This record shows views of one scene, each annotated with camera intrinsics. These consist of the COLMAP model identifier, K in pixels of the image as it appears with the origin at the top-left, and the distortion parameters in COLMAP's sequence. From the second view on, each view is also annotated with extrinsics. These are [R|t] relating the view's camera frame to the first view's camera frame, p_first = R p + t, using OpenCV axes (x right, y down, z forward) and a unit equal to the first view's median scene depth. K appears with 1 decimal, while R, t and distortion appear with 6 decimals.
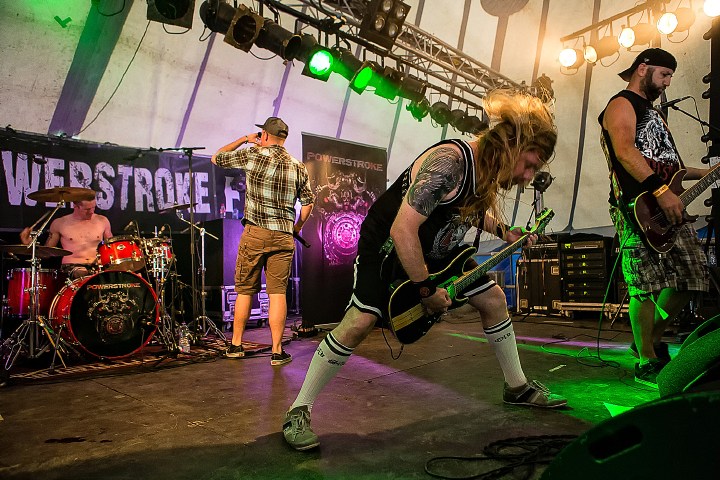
lens RADIAL K [[496.1, 0, 365.0], [0, 496.1, 241.1], [0, 0, 1]] dist [-0.098556, 0.060406]
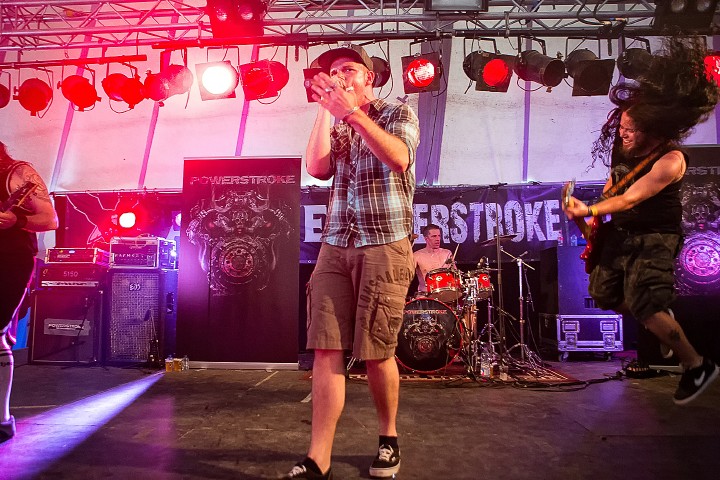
lens RADIAL K [[496.1, 0, 362.5], [0, 496.1, 243.6], [0, 0, 1]] dist [-0.098556, 0.060406]
pose [[0.646866, -0.049175, -0.761016, 0.211073], [0.021932, 0.998706, -0.045892, -0.015133], [0.762288, 0.012996, 0.647107, 0.062822]]
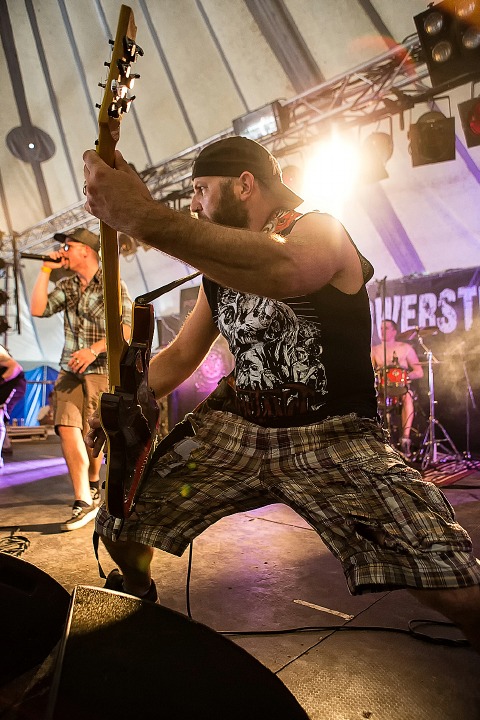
lens RADIAL K [[496.1, 0, 240.6], [0, 496.1, 350.3], [0, 0, 1]] dist [-0.098556, 0.060406]
pose [[0.024703, -0.048855, -0.998500, 0.535066], [0.057209, 0.997237, -0.047378, -0.002009], [0.998057, -0.055953, 0.027429, 0.515108]]
